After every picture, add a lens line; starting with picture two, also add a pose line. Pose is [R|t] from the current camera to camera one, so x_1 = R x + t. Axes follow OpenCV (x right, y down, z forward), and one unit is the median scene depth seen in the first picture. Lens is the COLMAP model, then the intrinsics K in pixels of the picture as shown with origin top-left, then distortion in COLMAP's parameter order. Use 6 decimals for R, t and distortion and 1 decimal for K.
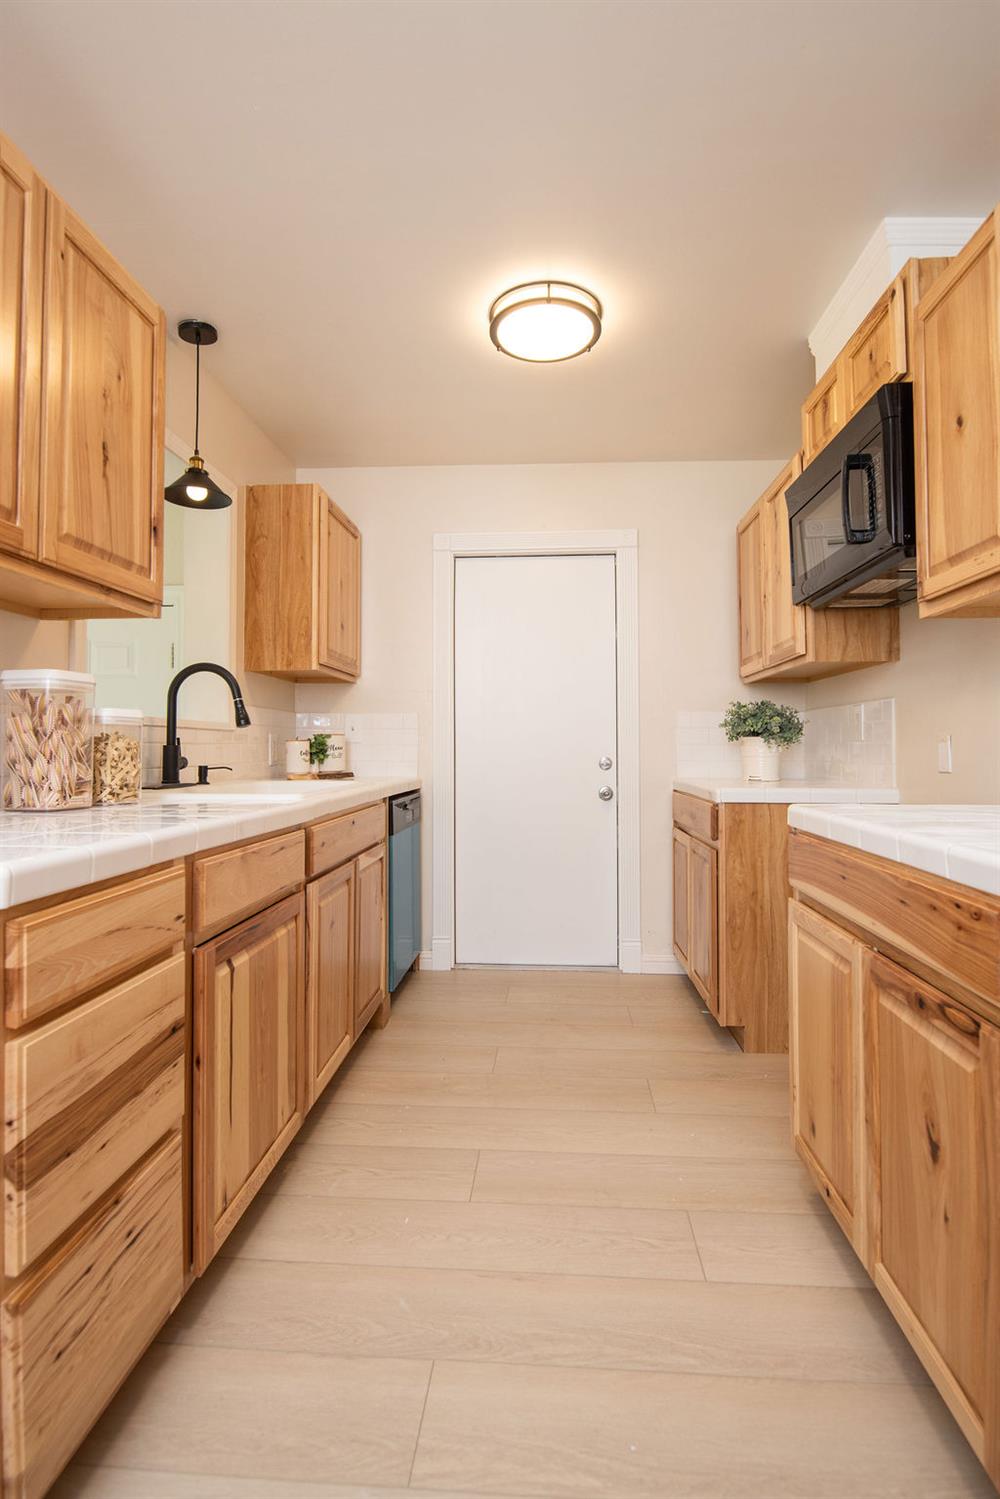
lens RADIAL K [[749.4, 0, 510.1], [0, 749.4, 730.2], [0, 0, 1]] dist [0.001668, -0.007316]
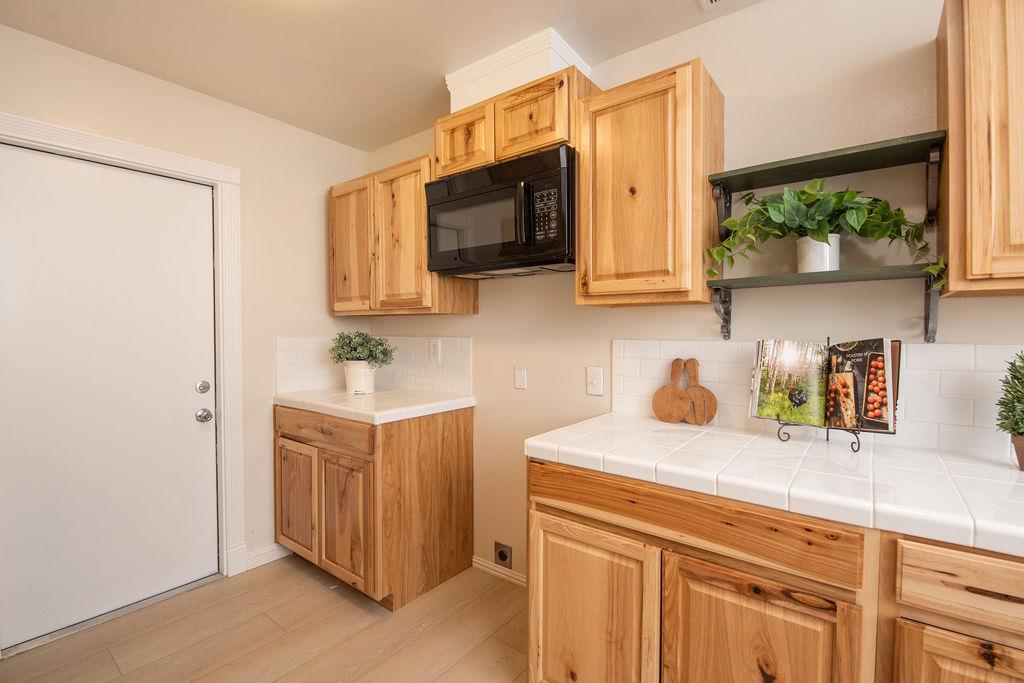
lens RADIAL K [[459.0, 0, 521.1], [0, 459.0, 338.3], [0, 0, 1]] dist [-0.000501, -0.010553]
pose [[0.556983, -0.015619, 0.830377, -0.304672], [-0.022478, 0.999173, 0.033872, -0.107691], [-0.830220, -0.037531, 0.556171, 0.552149]]
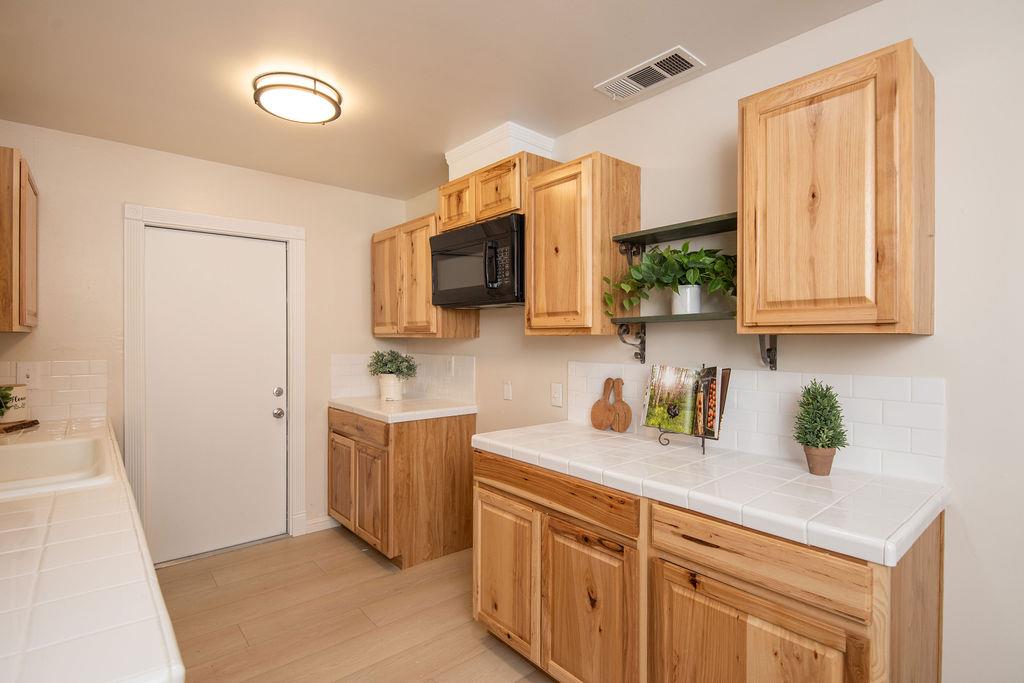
lens RADIAL K [[500.2, 0, 512.0], [0, 500.2, 341.5], [0, 0, 1]] dist [-0.000194, -0.001489]
pose [[0.722012, -0.002554, 0.691876, -0.401156], [-0.021406, 0.999432, 0.026028, -0.163146], [-0.691549, -0.033602, 0.721547, 0.053910]]
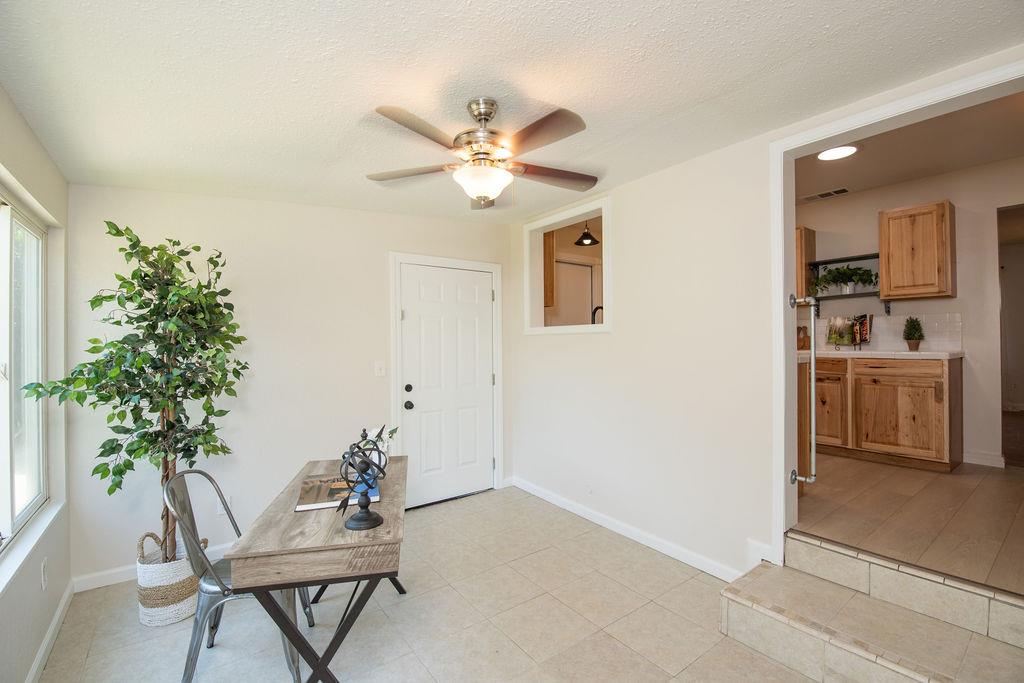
lens RADIAL K [[446.3, 0, 517.1], [0, 446.3, 340.8], [0, 0, 1]] dist [0.002792, -0.009294]
pose [[0.759170, 0.000086, 0.650893, -2.173213], [-0.010347, 0.999875, 0.011936, 0.026818], [-0.650811, -0.015797, 0.759076, -0.065766]]
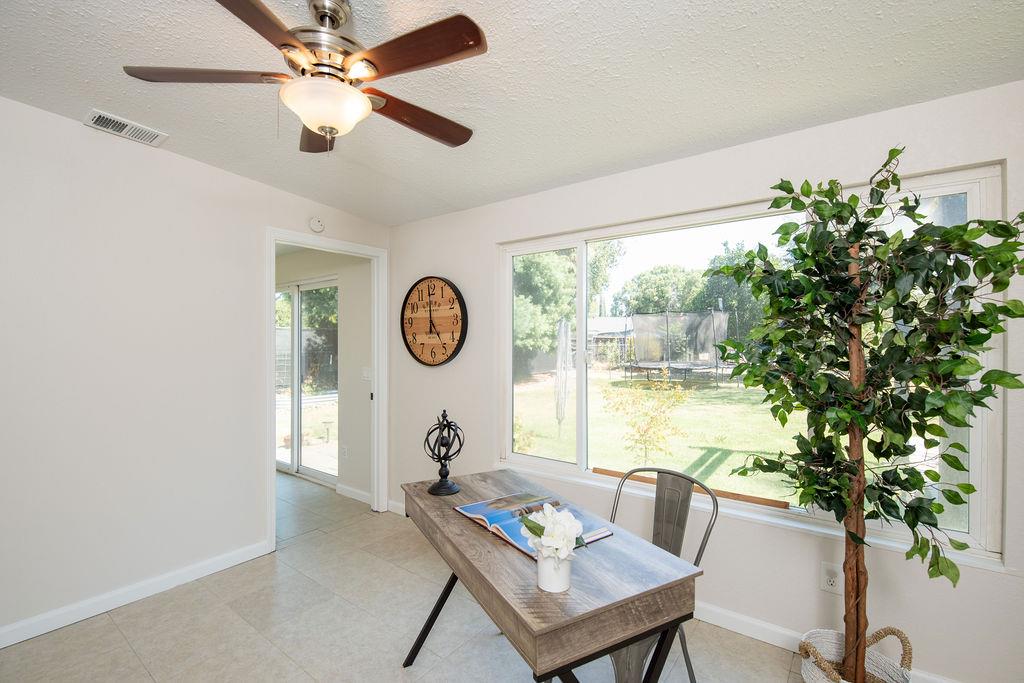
lens RADIAL K [[446.3, 0, 517.1], [0, 446.3, 340.8], [0, 0, 1]] dist [0.002792, -0.009294]
pose [[-0.548140, 0.000468, -0.836387, -1.112048], [0.020787, 0.999699, -0.013064, 0.074241], [0.836128, -0.024547, -0.547984, 1.439446]]
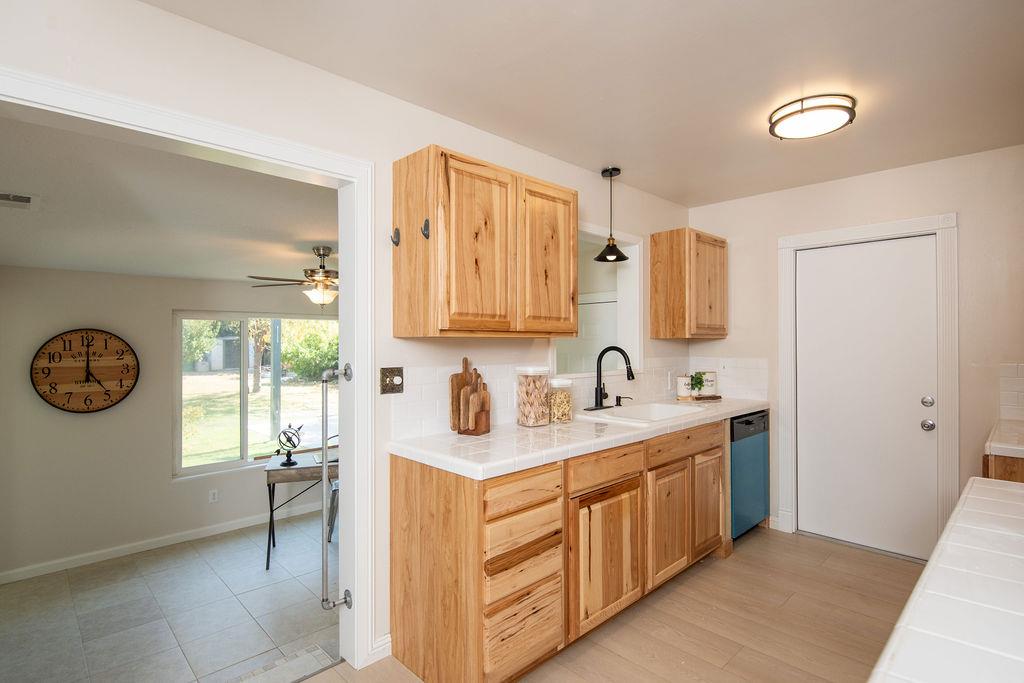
lens RADIAL K [[510.3, 0, 518.9], [0, 510.3, 340.3], [0, 0, 1]] dist [0.001466, -0.001556]
pose [[0.740645, -0.000386, -0.671897, 0.384810], [0.017373, 0.999676, 0.018576, -0.170314], [0.671672, -0.025431, 0.740412, -0.188061]]
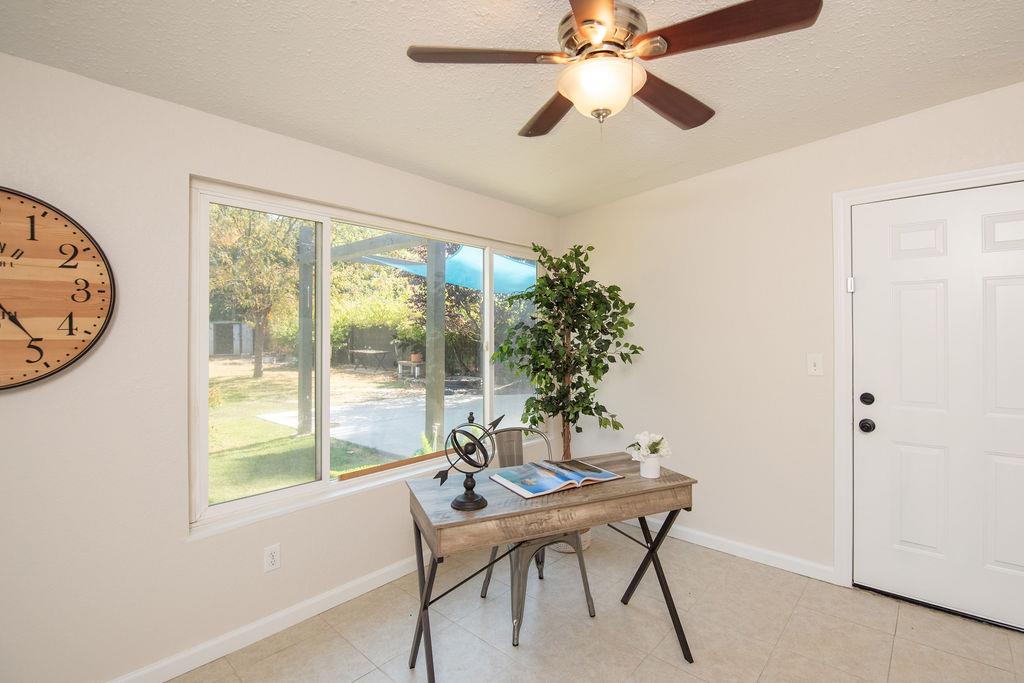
lens RADIAL K [[459.0, 0, 521.1], [0, 459.0, 338.3], [0, 0, 1]] dist [-0.000501, -0.010553]
pose [[0.787128, 0.005245, -0.616768, -1.224464], [0.015137, 0.999498, 0.027817, 0.044883], [0.616604, -0.031232, 0.786653, 0.143105]]
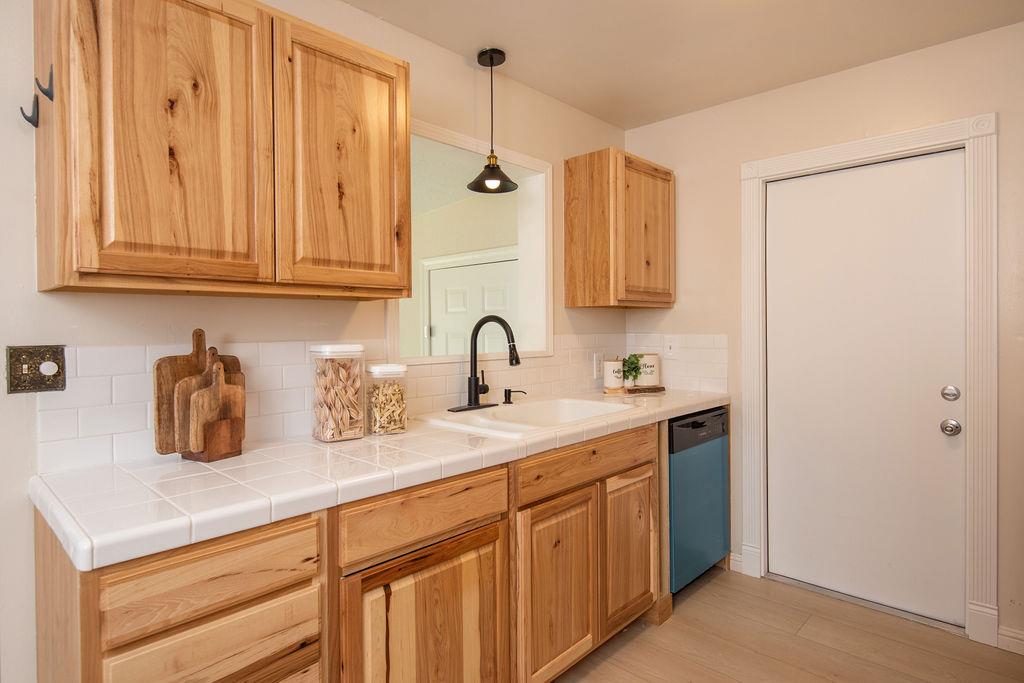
lens RADIAL K [[561.0, 0, 506.1], [0, 561.0, 332.8], [0, 0, 1]] dist [0.004706, 0.000317]
pose [[0.761323, 0.004570, -0.648356, 0.312090], [0.022514, 0.999186, 0.033479, -0.116263], [0.647981, -0.040086, 0.760601, 0.344256]]
